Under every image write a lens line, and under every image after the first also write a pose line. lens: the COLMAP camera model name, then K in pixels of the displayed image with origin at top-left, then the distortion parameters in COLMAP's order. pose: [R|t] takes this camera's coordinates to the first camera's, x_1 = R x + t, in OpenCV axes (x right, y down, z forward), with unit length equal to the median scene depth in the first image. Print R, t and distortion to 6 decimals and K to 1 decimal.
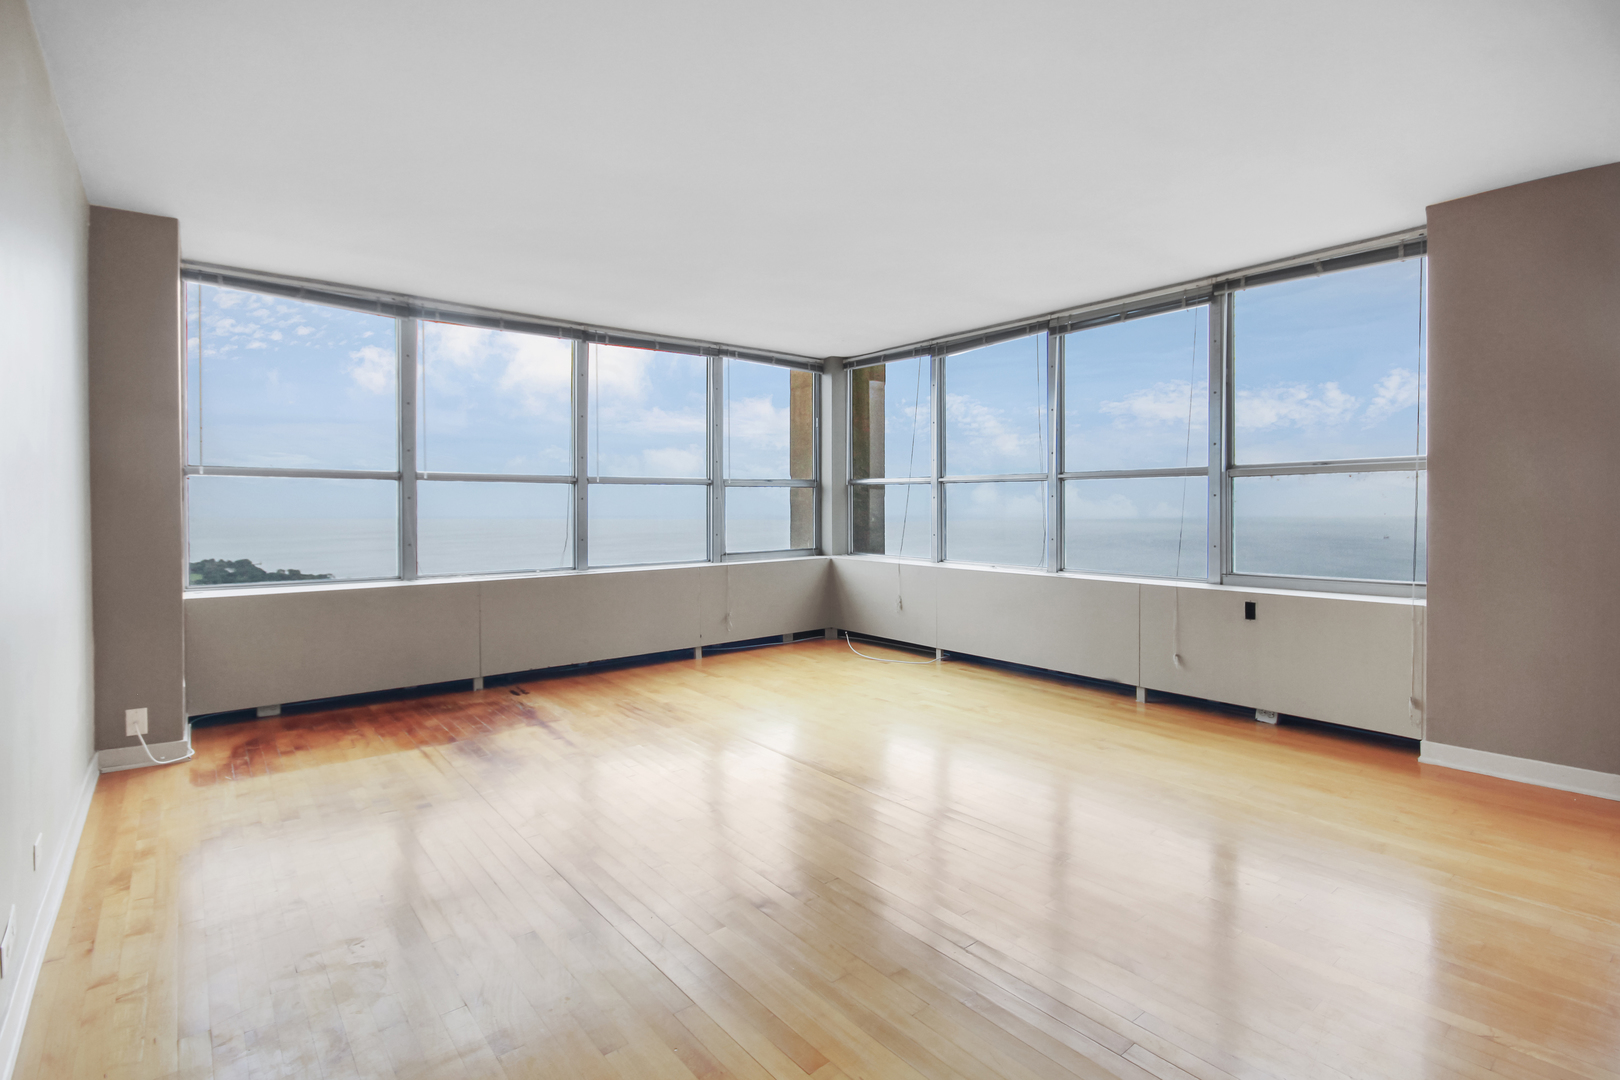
lens RADIAL K [[749.0, 0, 806.8], [0, 749.0, 531.5], [0, 0, 1]] dist [-0.002772, -0.000341]
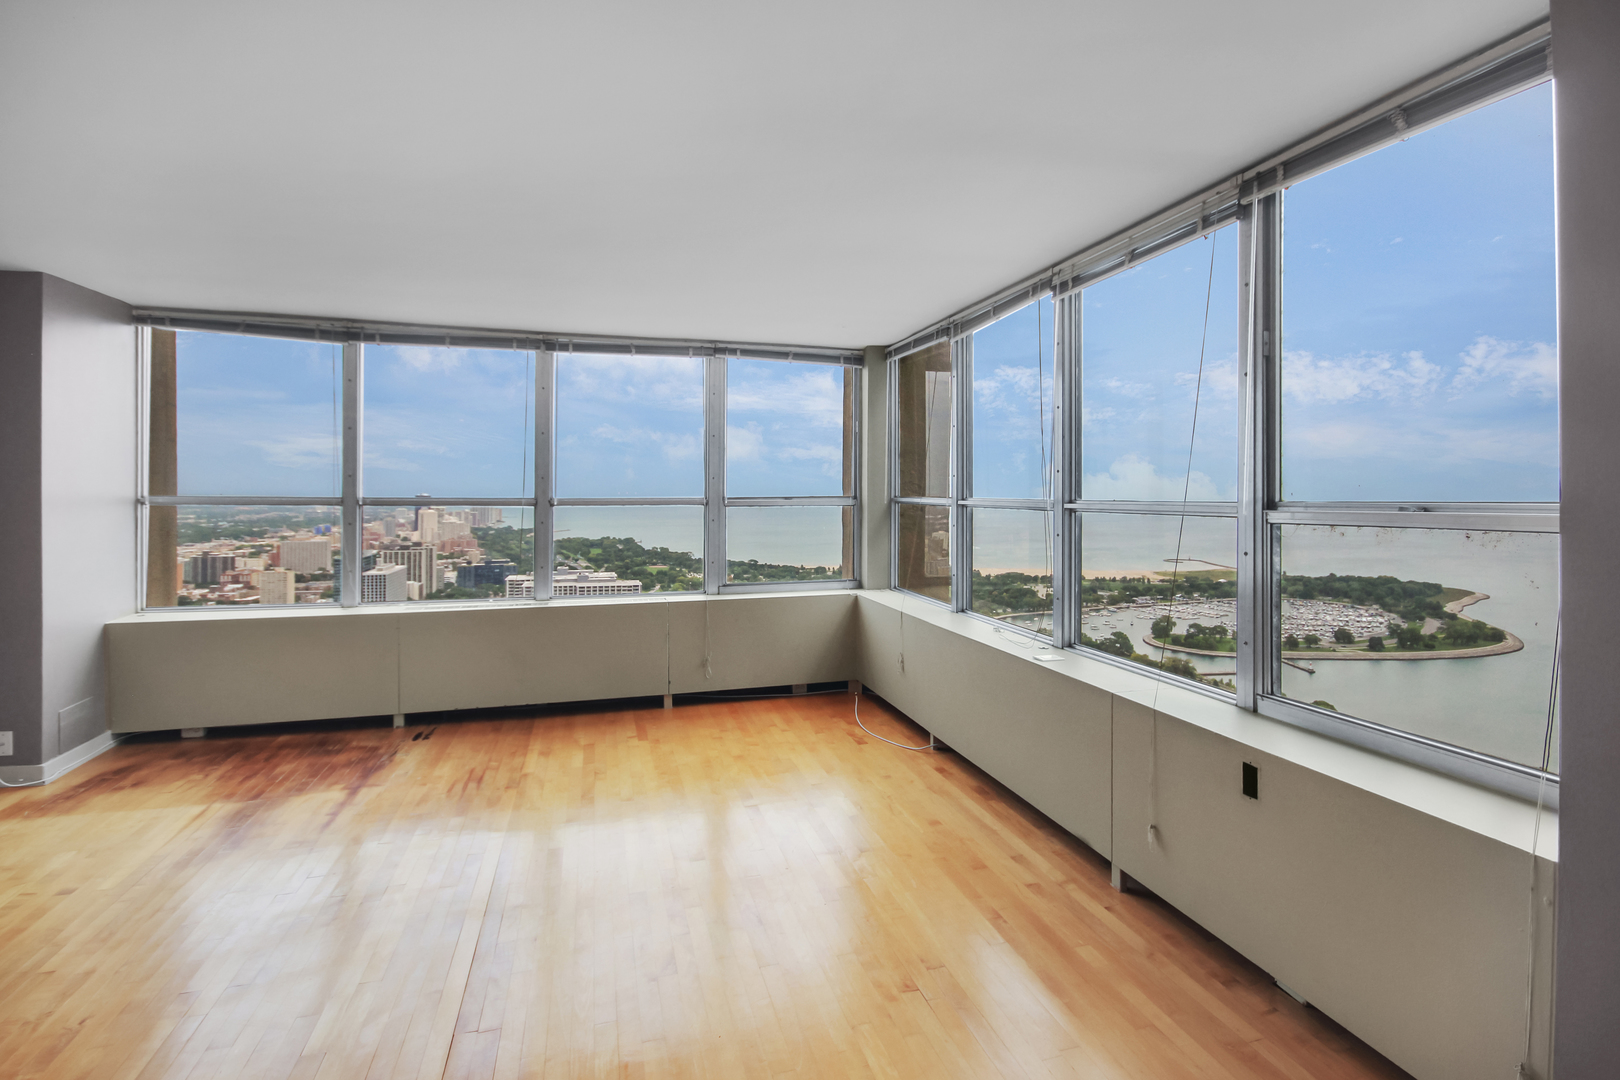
lens RADIAL K [[760.4, 0, 831.2], [0, 760.4, 505.8], [0, 0, 1]] dist [0.011603, -0.000531]
pose [[0.922608, 0.011229, -0.385576, 0.362846], [-0.018313, 0.999724, -0.014705, -0.053736], [0.385305, 0.020628, 0.922559, 0.258787]]
